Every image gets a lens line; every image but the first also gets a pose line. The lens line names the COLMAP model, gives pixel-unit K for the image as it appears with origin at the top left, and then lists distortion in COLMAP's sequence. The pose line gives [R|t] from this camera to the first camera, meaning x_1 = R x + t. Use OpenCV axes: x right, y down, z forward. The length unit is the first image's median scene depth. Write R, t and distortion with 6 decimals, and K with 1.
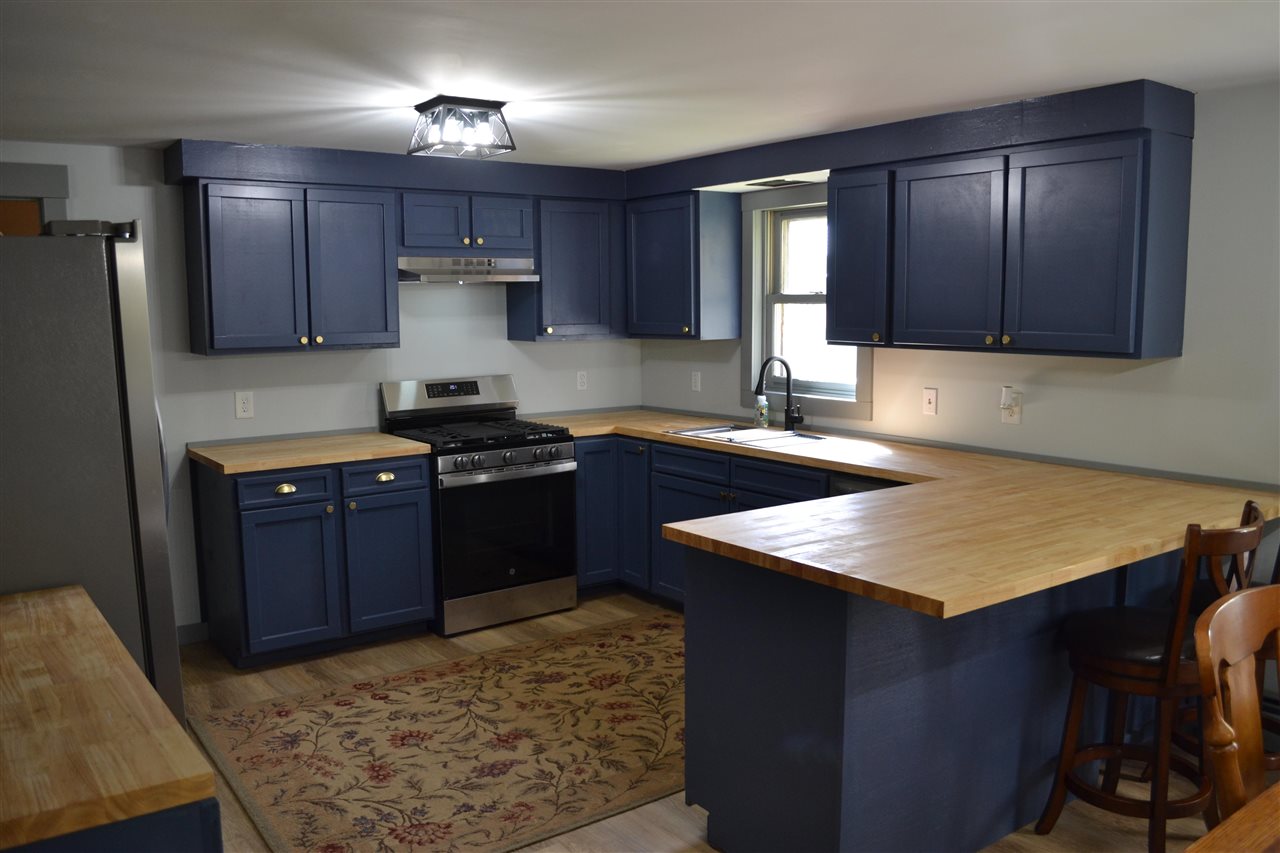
lens RADIAL K [[1024.0, 0, 632.2], [0, 1024.0, 436.3], [0, 0, 1]] dist [-0.081963, 0.013027]
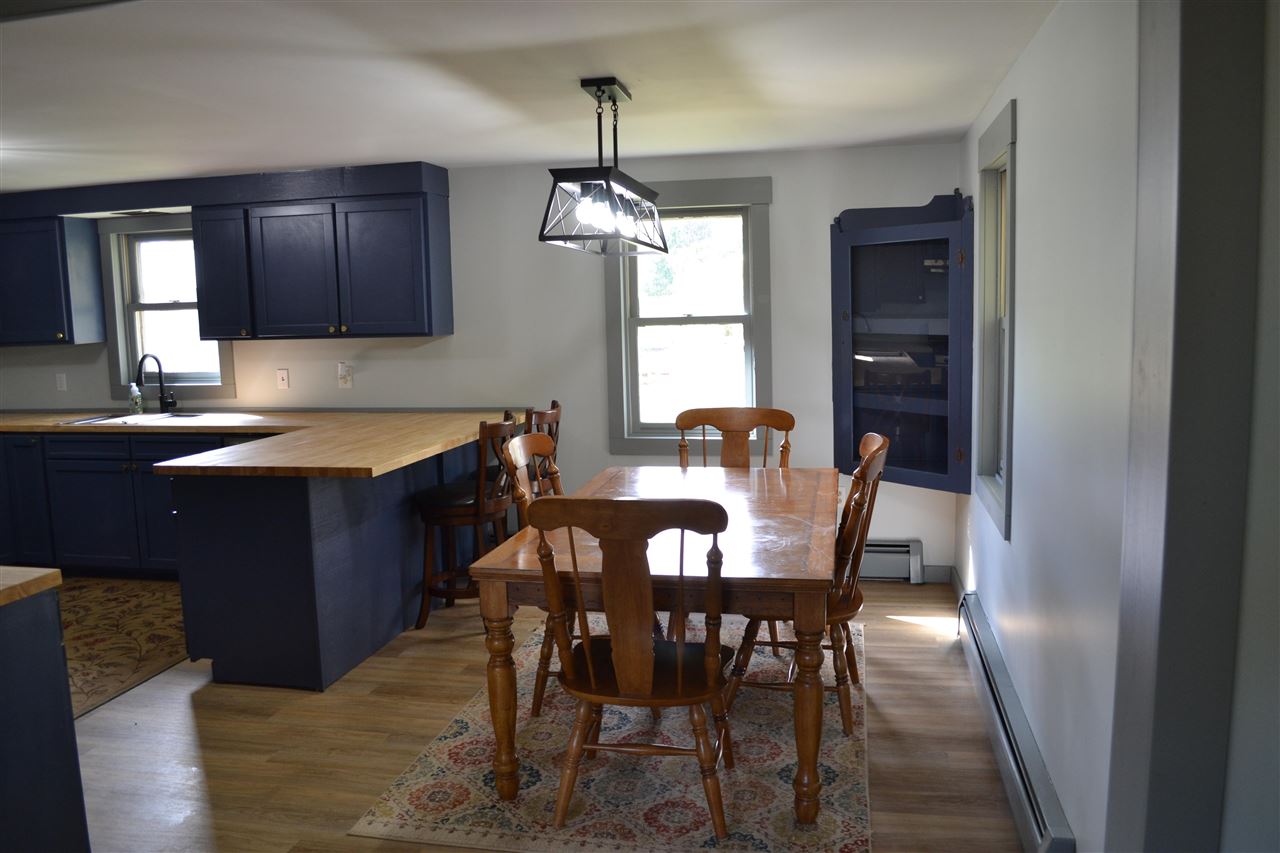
lens RADIAL K [[1024.0, 0, 635.7], [0, 1024.0, 435.2], [0, 0, 1]] dist [-0.081963, 0.013027]
pose [[0.746723, -0.098700, 0.657772, -0.250935], [0.104369, 0.994065, 0.030679, 0.047735], [-0.656896, 0.045742, 0.752592, -0.318672]]
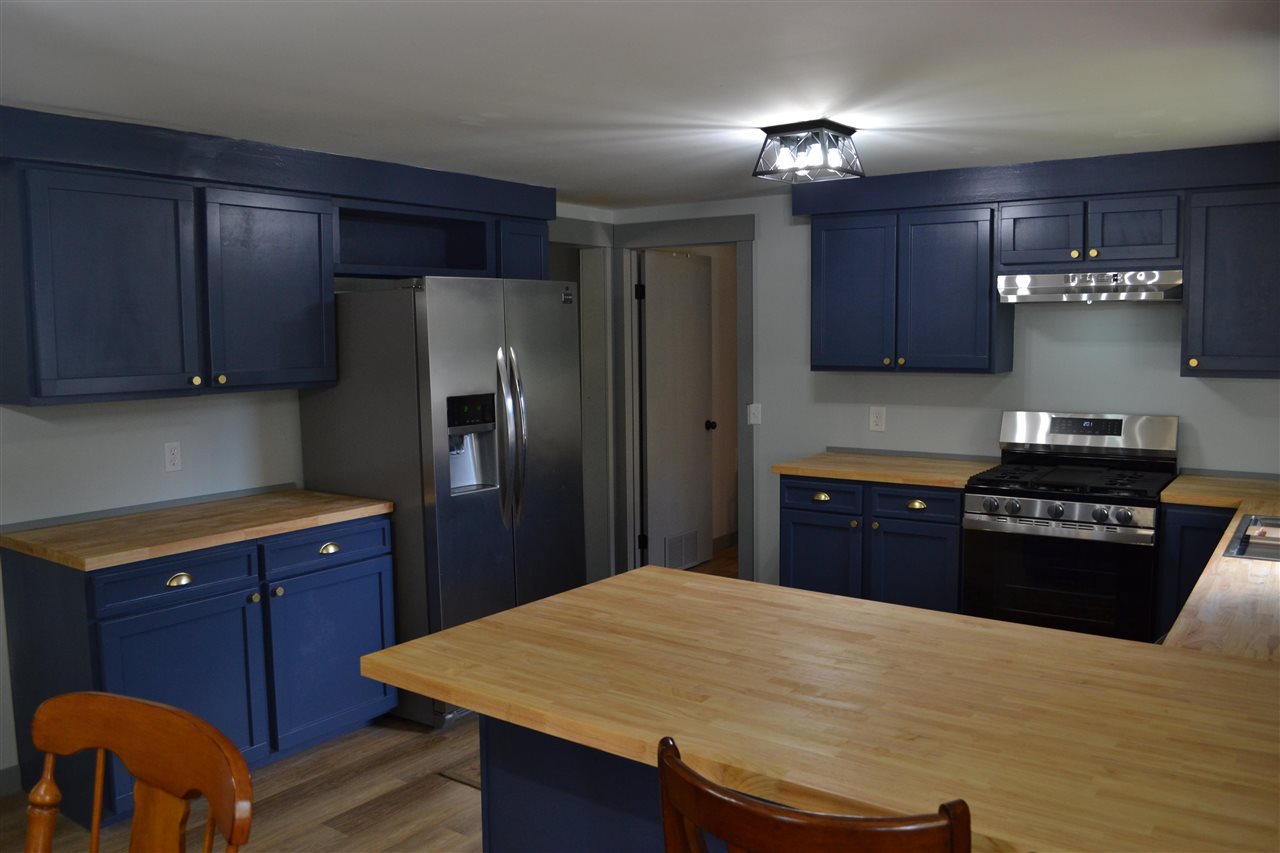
lens RADIAL K [[1024.0, 0, 631.4], [0, 1024.0, 428.4], [0, 0, 1]] dist [-0.081963, 0.013027]
pose [[0.308510, 0.096991, -0.946263, 0.606117], [-0.114459, 0.991345, 0.064295, -0.065711], [0.944310, 0.088473, 0.316941, 0.445054]]
